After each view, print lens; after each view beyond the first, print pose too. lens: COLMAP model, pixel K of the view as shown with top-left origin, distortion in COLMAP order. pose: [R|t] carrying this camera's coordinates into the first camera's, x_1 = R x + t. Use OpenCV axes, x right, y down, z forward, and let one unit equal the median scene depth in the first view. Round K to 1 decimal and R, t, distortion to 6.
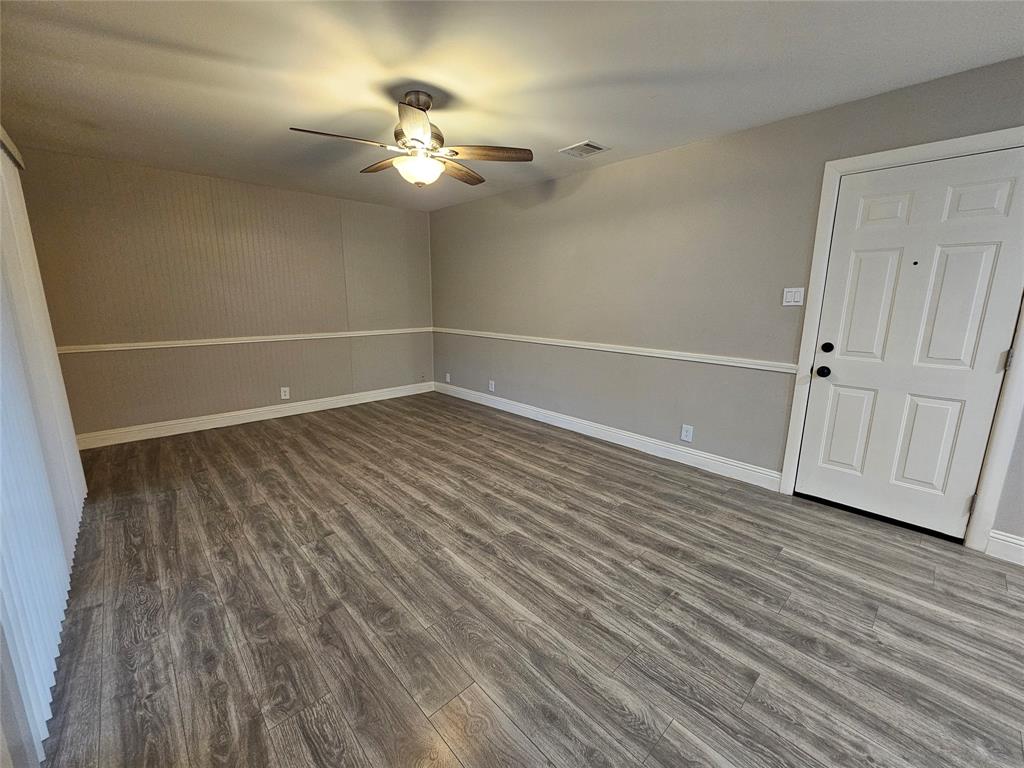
lens RADIAL K [[413.6, 0, 518.8], [0, 413.6, 378.2], [0, 0, 1]] dist [-0.000296, -0.000271]
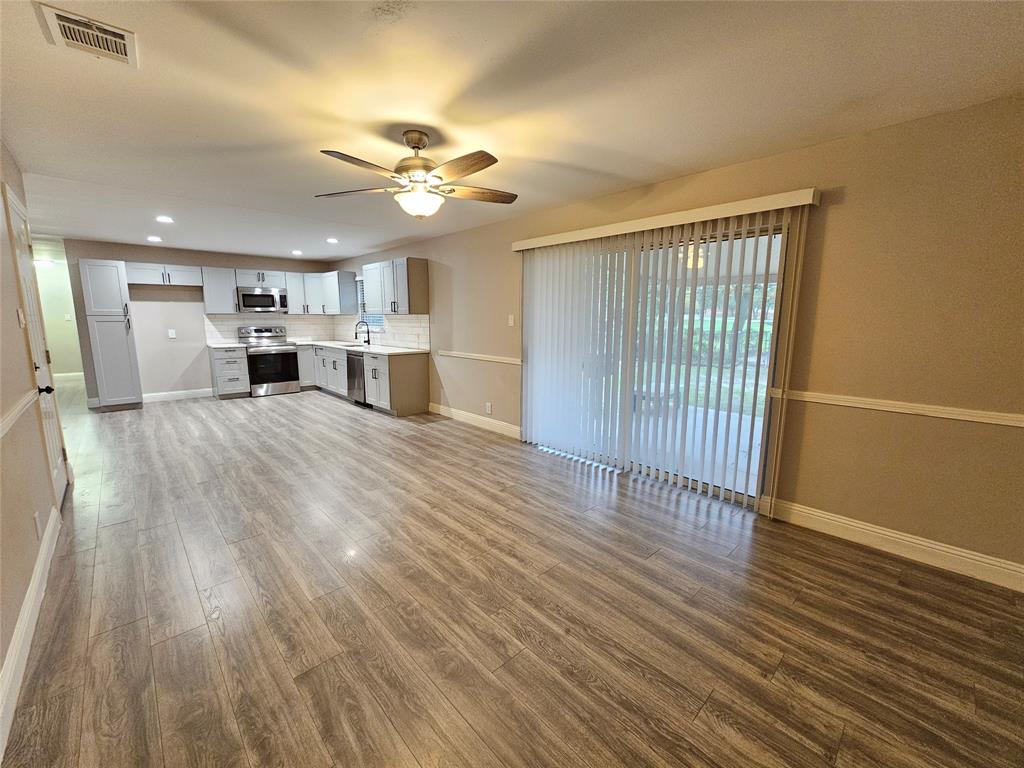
lens RADIAL K [[408.0, 0, 512.0], [0, 408.0, 379.4], [0, 0, 1]] dist [-0.000897, -0.000237]
pose [[-0.999854, -0.015724, 0.006646, -0.447695], [-0.012596, 0.942314, 0.334493, -0.399735], [-0.011522, 0.334360, -0.942375, 1.967361]]
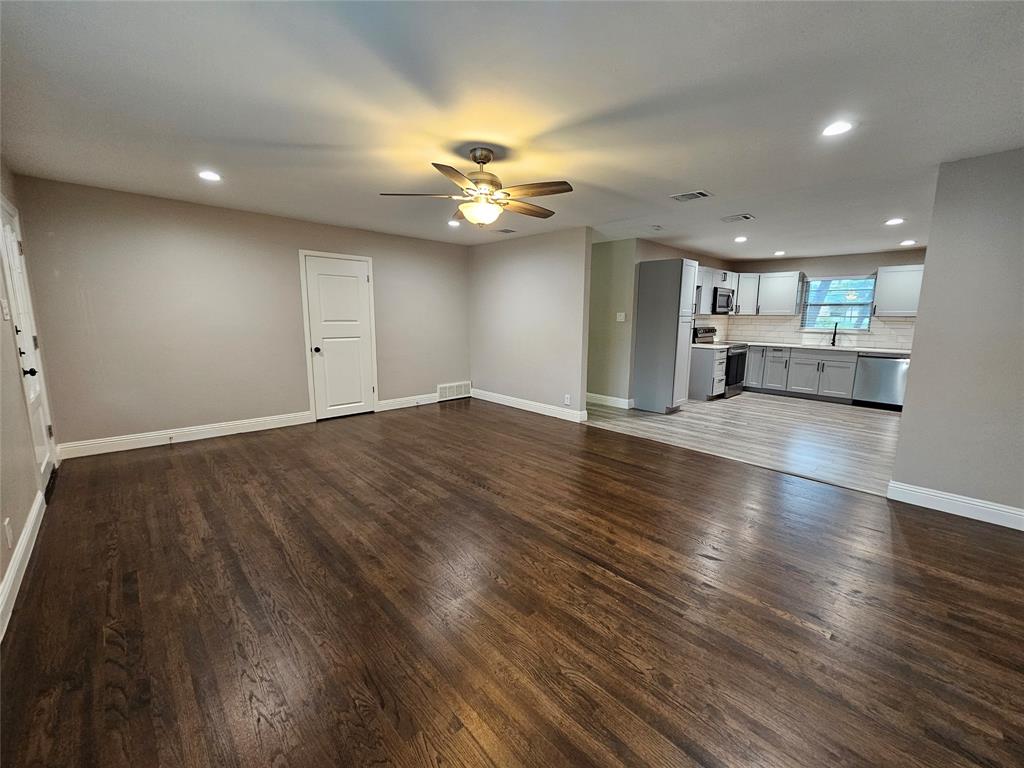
lens RADIAL K [[413.6, 0, 518.8], [0, 413.6, 378.2], [0, 0, 1]] dist [-0.000296, -0.000271]
pose [[-0.999718, -0.023724, 0.000485, 2.663493], [-0.022137, 0.939788, 0.341039, -0.382155], [-0.008547, 0.340932, -0.940049, 1.989763]]
